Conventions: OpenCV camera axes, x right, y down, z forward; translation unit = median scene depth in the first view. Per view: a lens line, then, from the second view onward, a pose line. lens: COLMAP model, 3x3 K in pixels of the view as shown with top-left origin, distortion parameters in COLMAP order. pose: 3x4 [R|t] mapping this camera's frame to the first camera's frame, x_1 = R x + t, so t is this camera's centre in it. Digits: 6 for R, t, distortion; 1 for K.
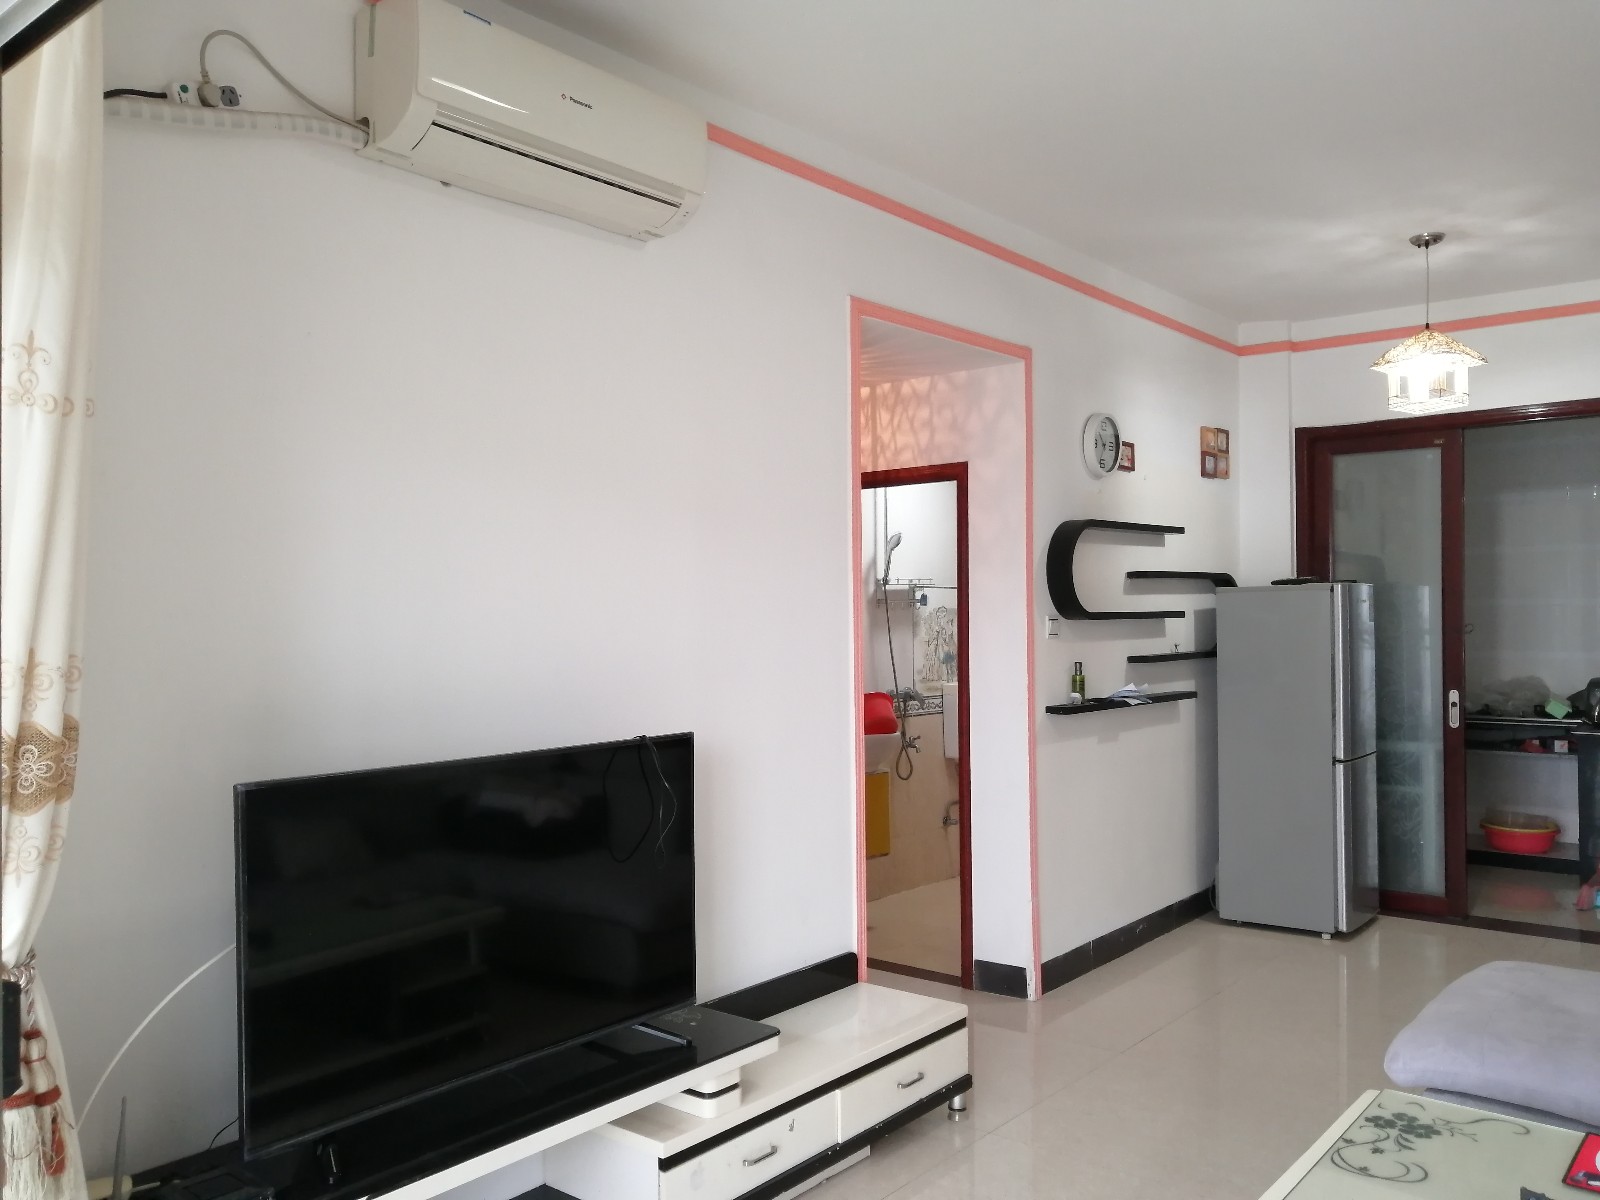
lens RADIAL K [[1245.7, 0, 739.8], [0, 1245.7, 606.5], [0, 0, 1]] dist [-0.052315, 0.010612]
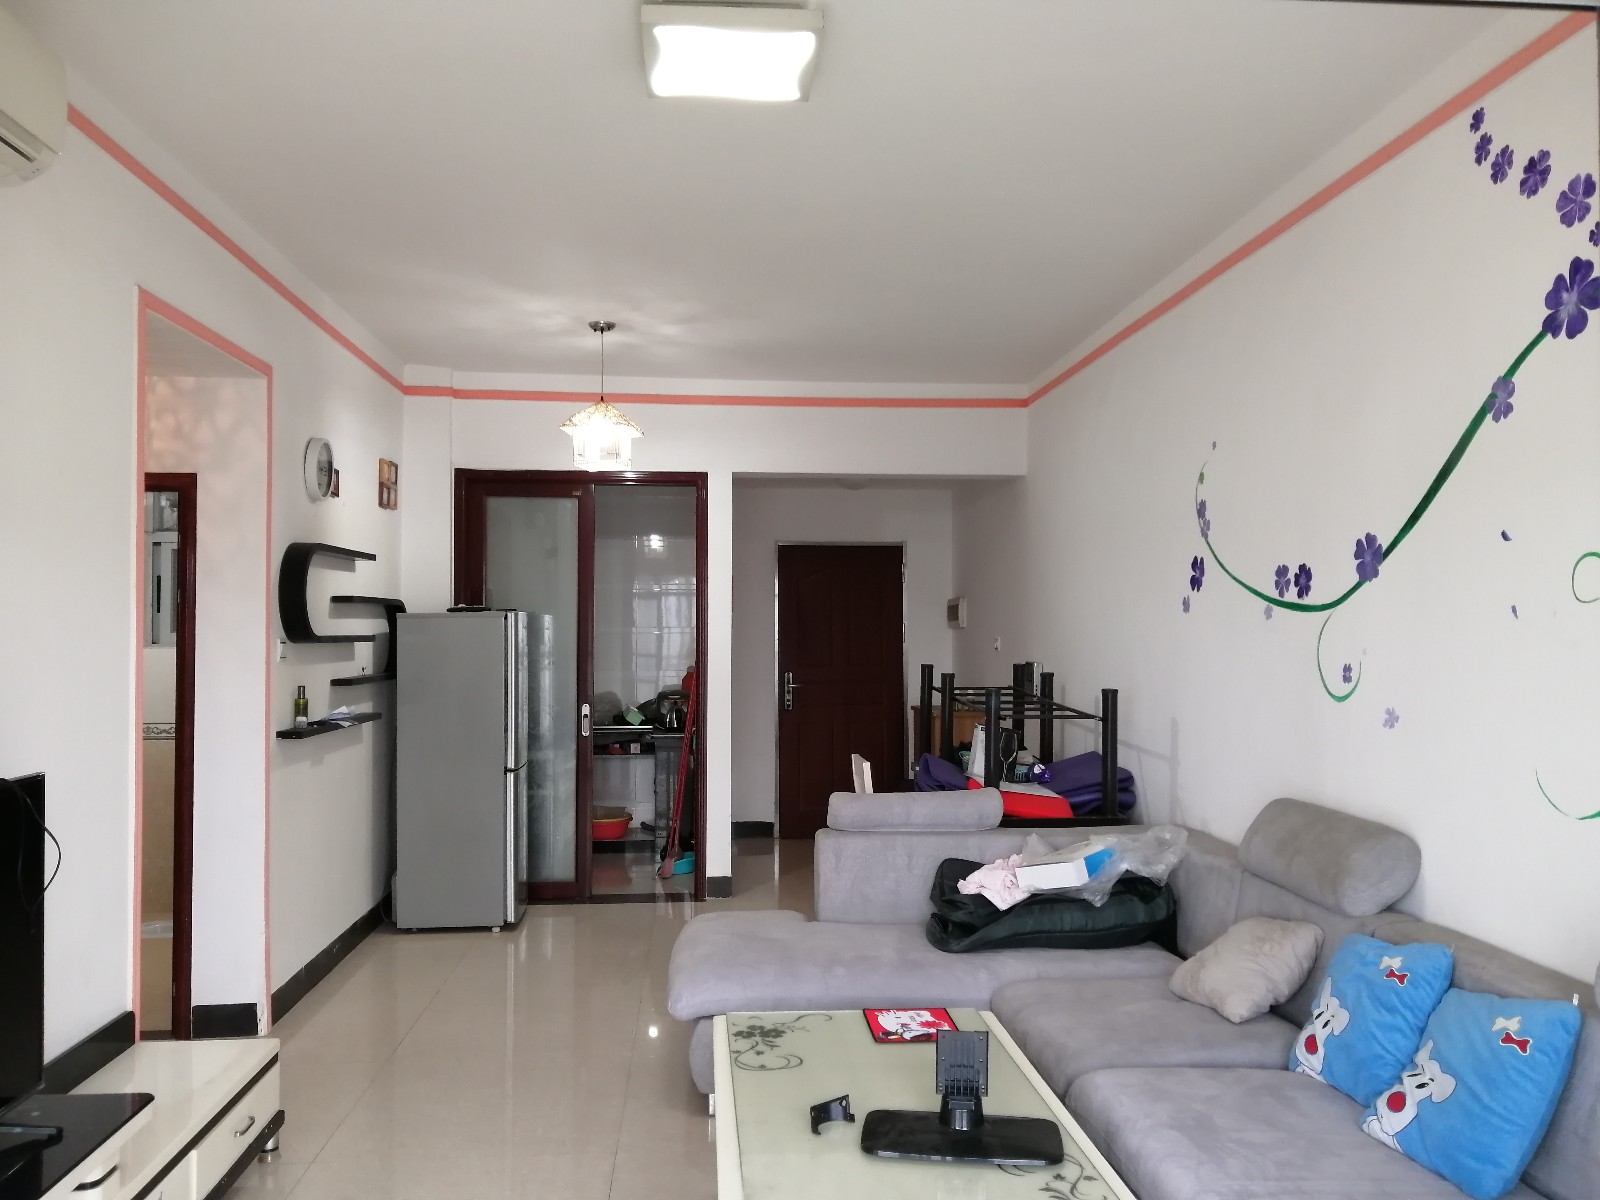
lens RADIAL K [[1257.1, 0, 807.3], [0, 1257.1, 602.7], [0, 0, 1]] dist [0.005358, -0.088623]
pose [[0.682231, 0.027887, 0.730605, -0.170976], [-0.012412, 0.999570, -0.026562, -0.000106], [-0.731031, 0.009053, 0.682284, 0.015520]]
